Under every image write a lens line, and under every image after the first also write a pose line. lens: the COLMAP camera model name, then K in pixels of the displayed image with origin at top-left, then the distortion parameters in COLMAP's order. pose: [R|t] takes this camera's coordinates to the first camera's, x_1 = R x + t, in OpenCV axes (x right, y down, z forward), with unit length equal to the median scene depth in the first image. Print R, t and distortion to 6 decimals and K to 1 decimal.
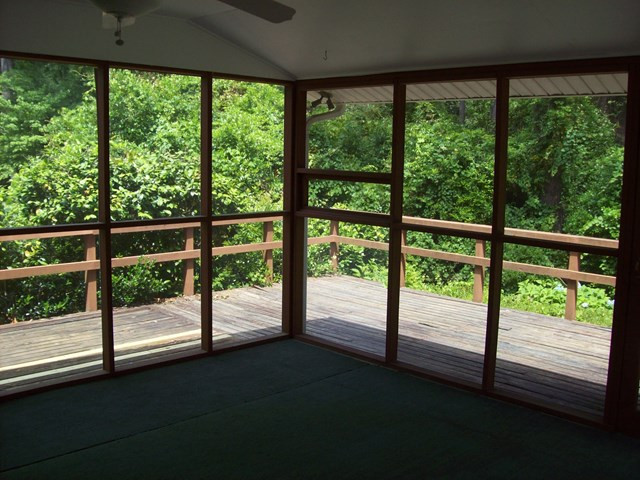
lens RADIAL K [[683.2, 0, 320.0], [0, 683.2, 240.0], [0, 0, 1]] dist [-0.180231, 0.137106]
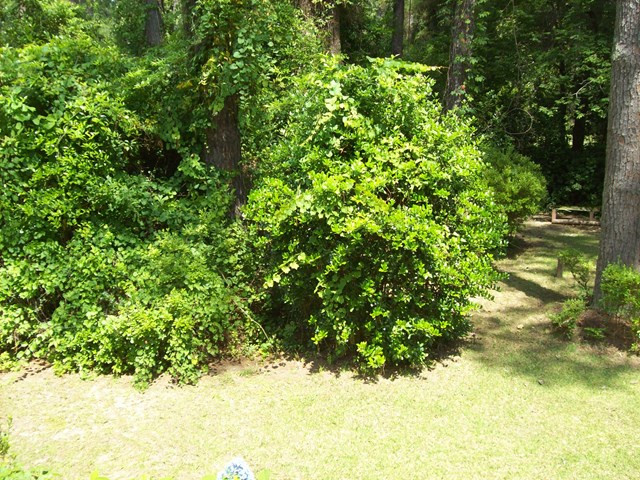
lens RADIAL K [[683.2, 0, 320.0], [0, 683.2, 240.0], [0, 0, 1]] dist [-0.180231, 0.137106]
pose [[0.918968, -0.104611, 0.380203, 0.469476], [0.077553, 0.993285, 0.085847, -0.085415], [-0.386631, -0.049404, 0.920910, 1.056534]]
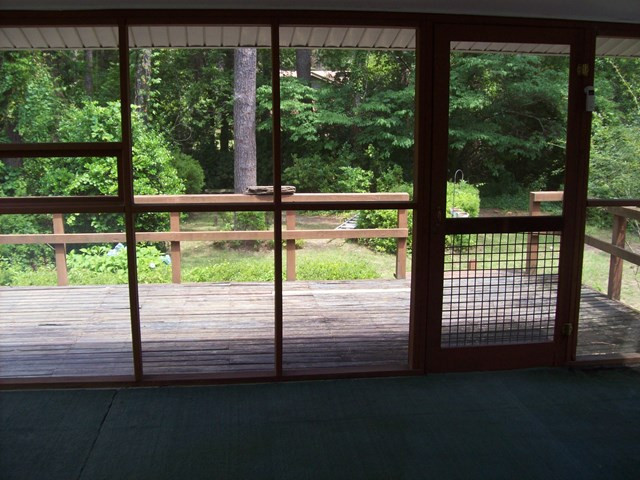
lens RADIAL K [[683.2, 0, 320.0], [0, 683.2, 240.0], [0, 0, 1]] dist [-0.180231, 0.137106]
pose [[0.620399, -0.166403, 0.766430, -0.256385], [0.113582, 0.985993, 0.122132, -0.040500], [-0.776018, 0.011282, 0.630609, 0.249469]]
